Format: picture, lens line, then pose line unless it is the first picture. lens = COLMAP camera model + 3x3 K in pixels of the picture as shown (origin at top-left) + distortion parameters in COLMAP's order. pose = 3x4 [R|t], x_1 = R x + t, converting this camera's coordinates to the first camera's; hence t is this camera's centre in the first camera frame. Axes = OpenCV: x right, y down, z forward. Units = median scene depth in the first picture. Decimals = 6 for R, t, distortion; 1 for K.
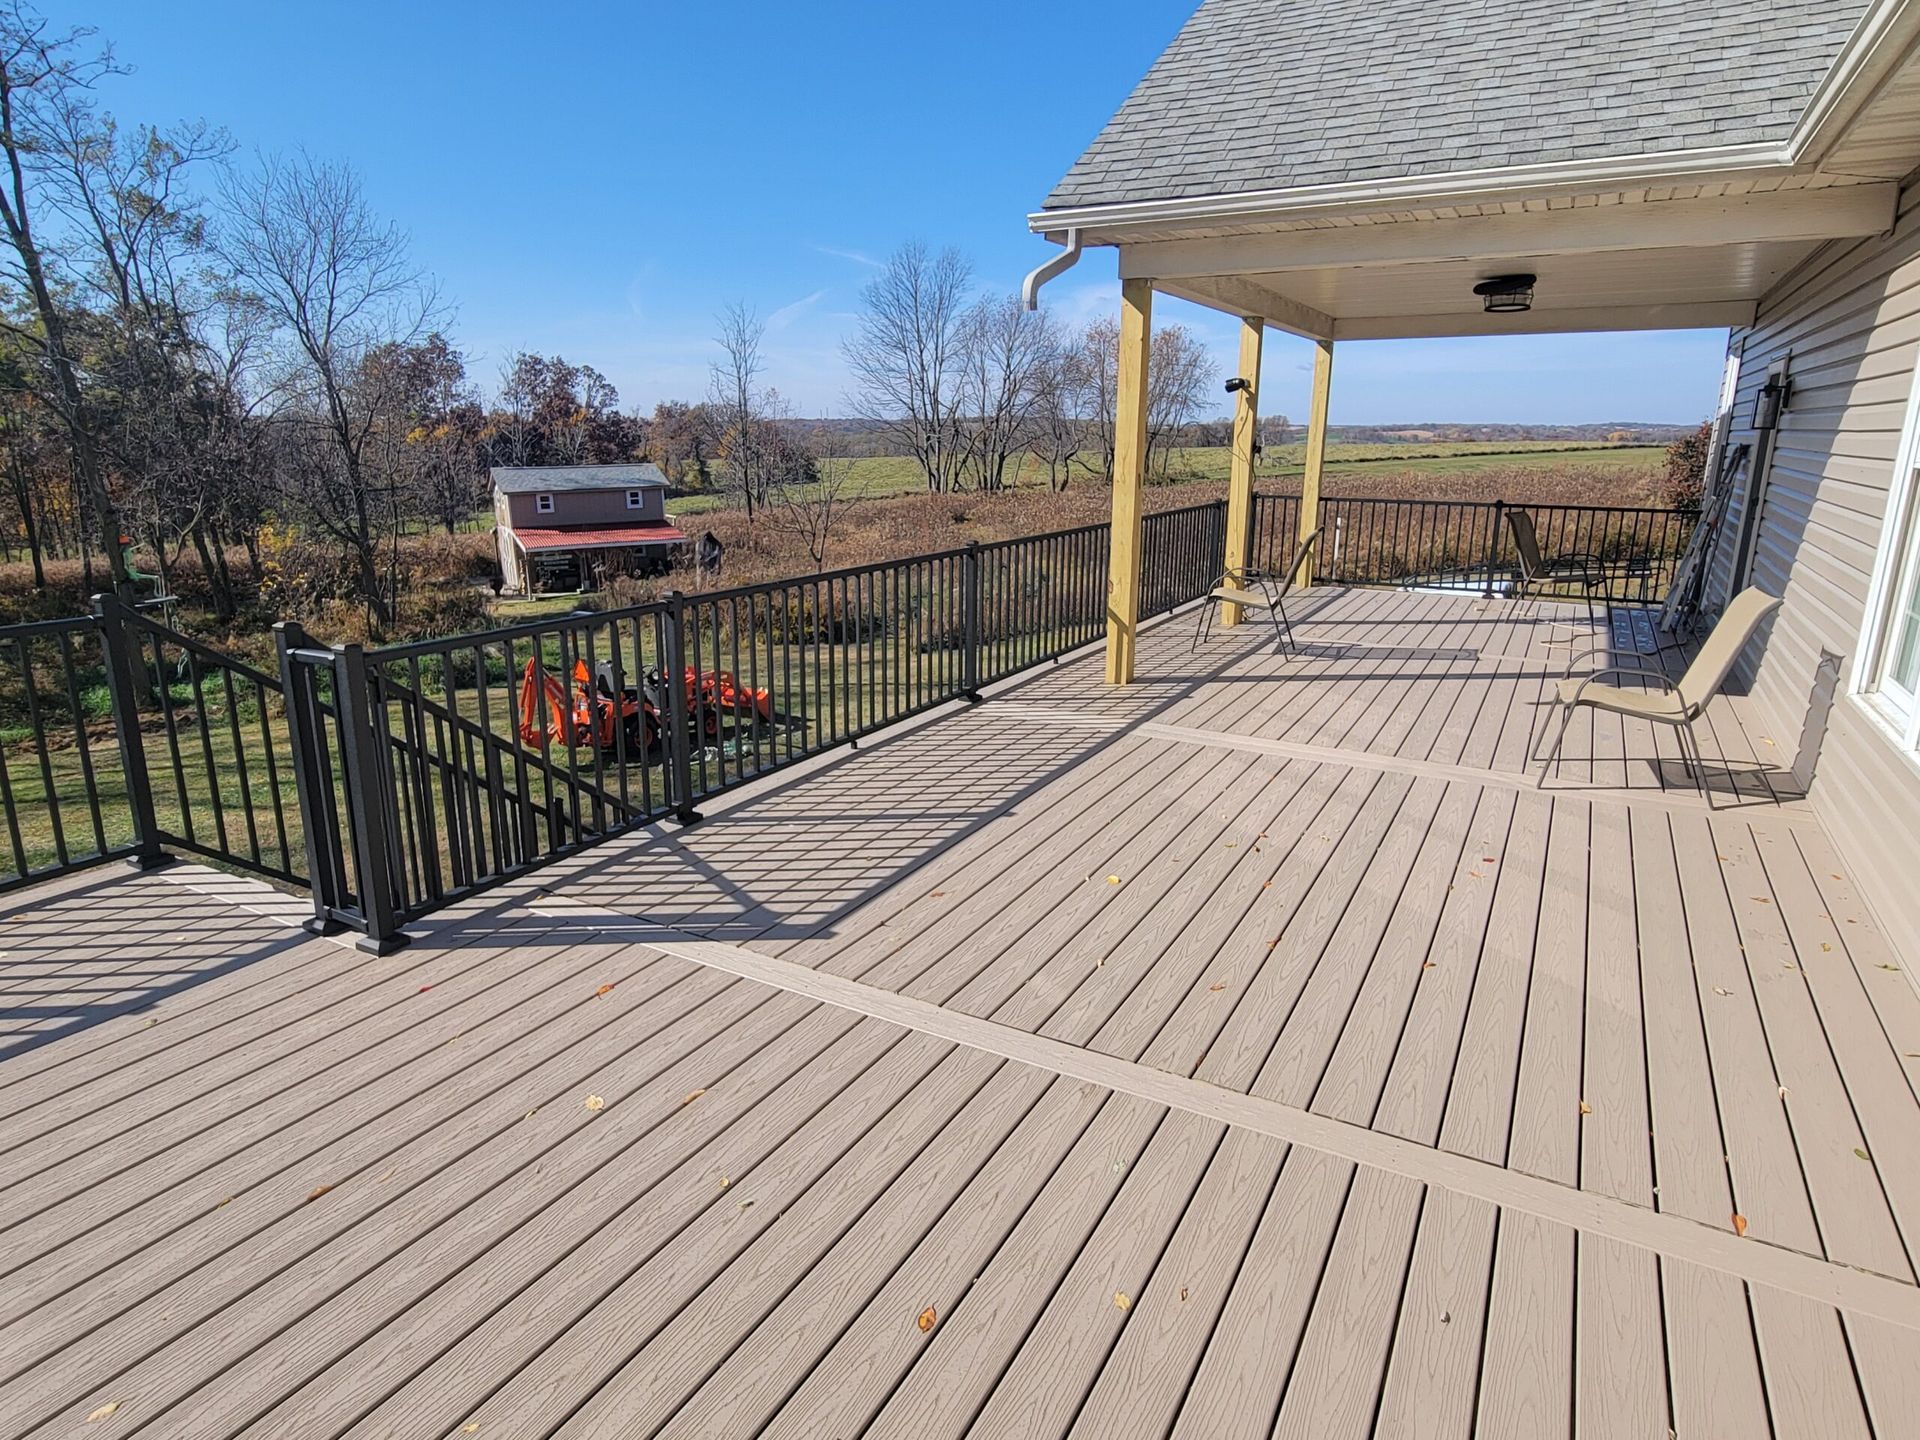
lens RADIAL K [[1127.6, 0, 962.5], [0, 1127.6, 719.0], [0, 0, 1]] dist [-0.002616, -0.001661]
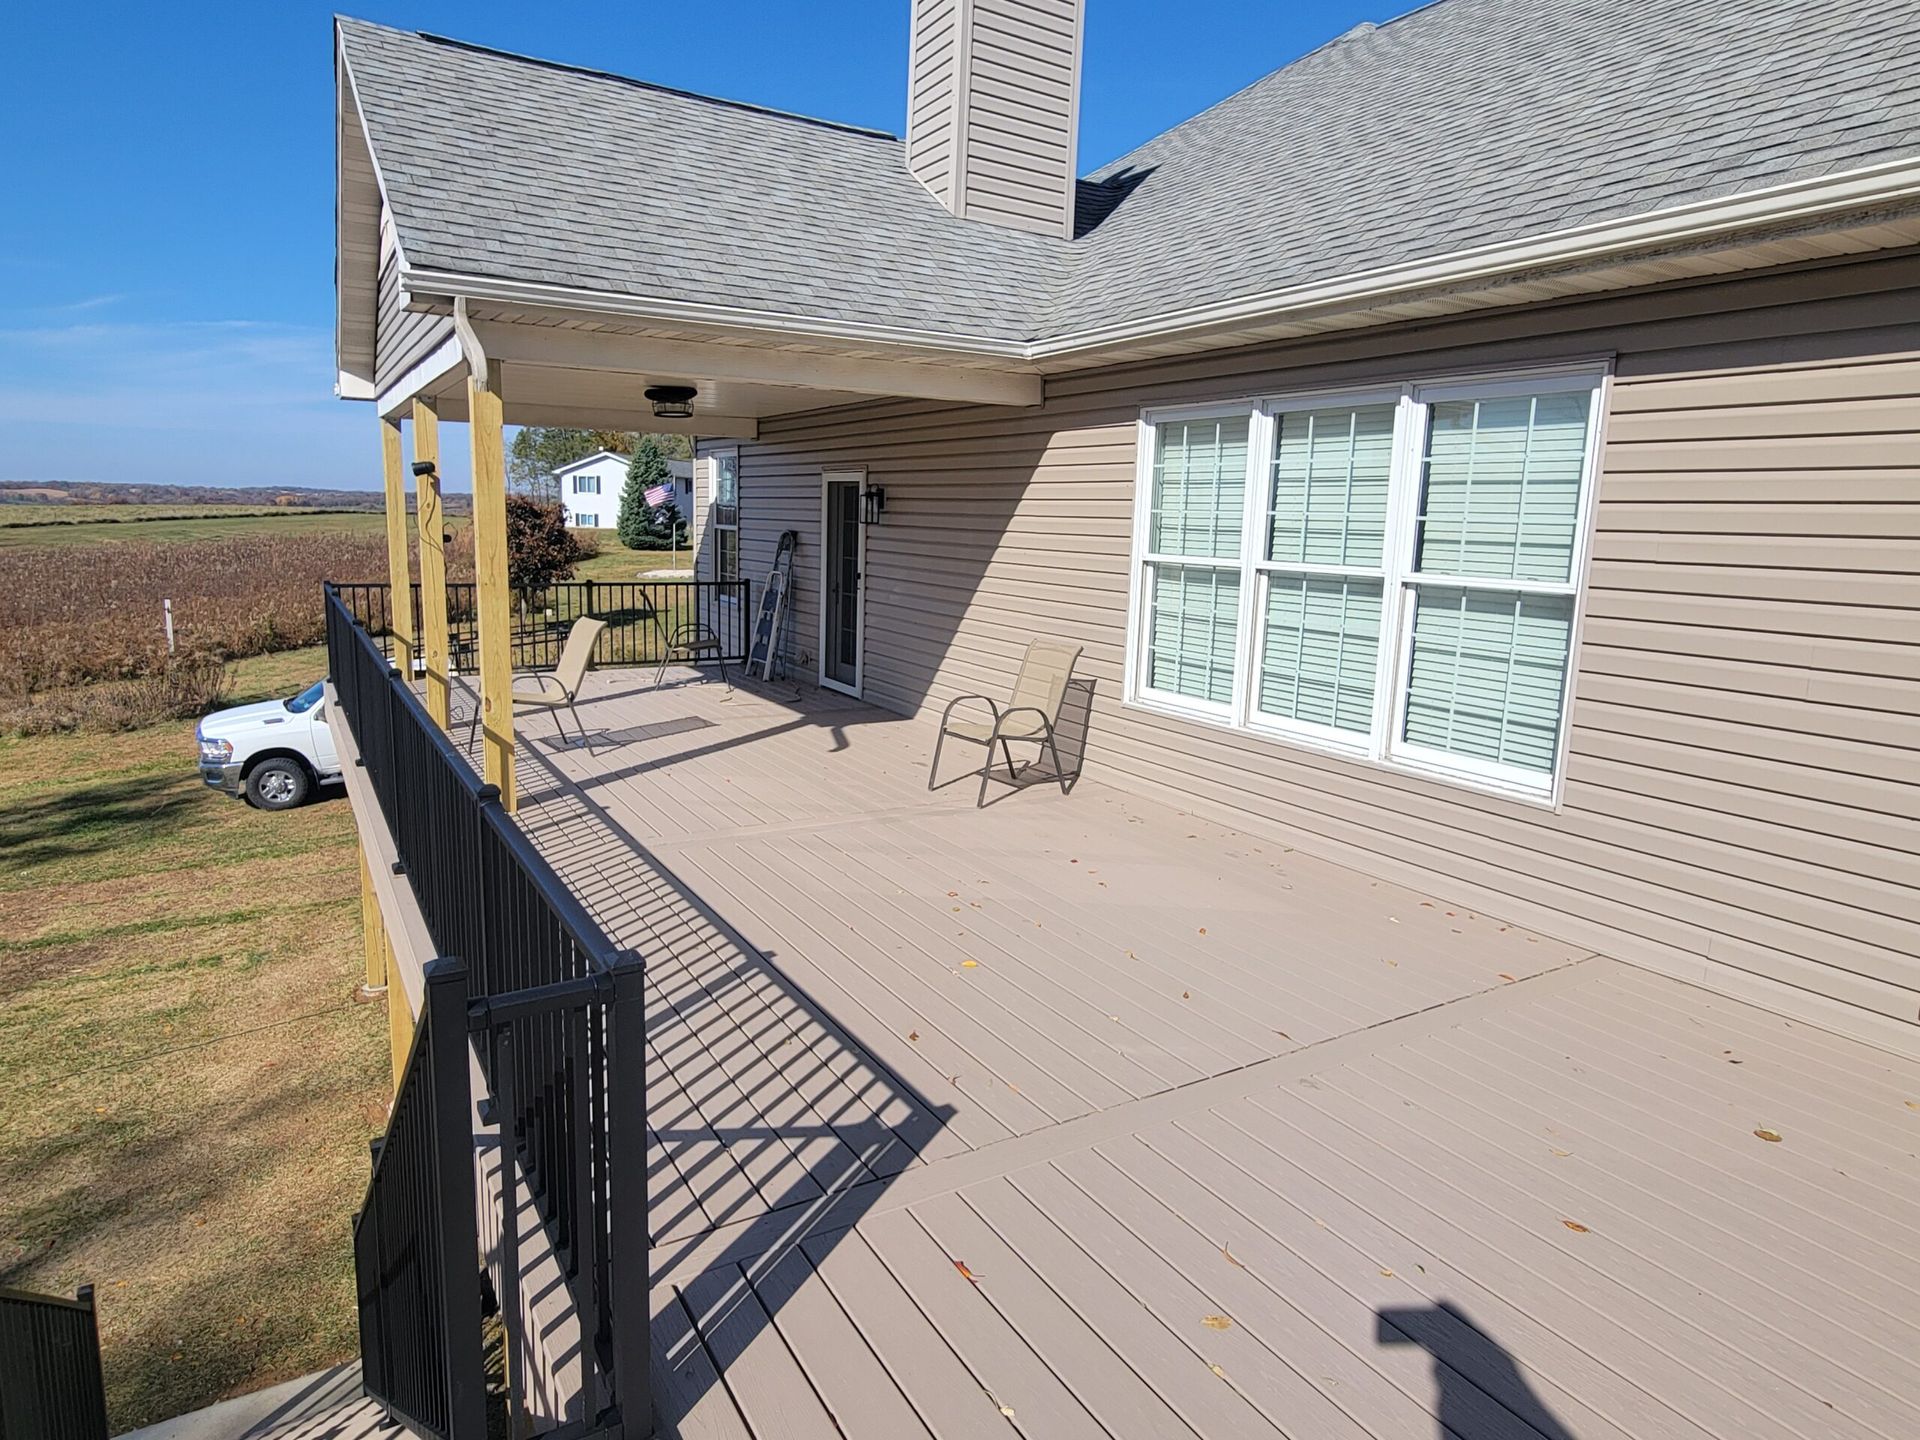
lens RADIAL K [[1127.6, 0, 965.0], [0, 1127.6, 712.4], [0, 0, 1]] dist [-0.002616, -0.001661]
pose [[0.493126, -0.142583, 0.858194, -0.729889], [0.193342, 0.979769, 0.051686, -0.142756], [-0.848201, 0.140438, 0.510717, 0.418533]]
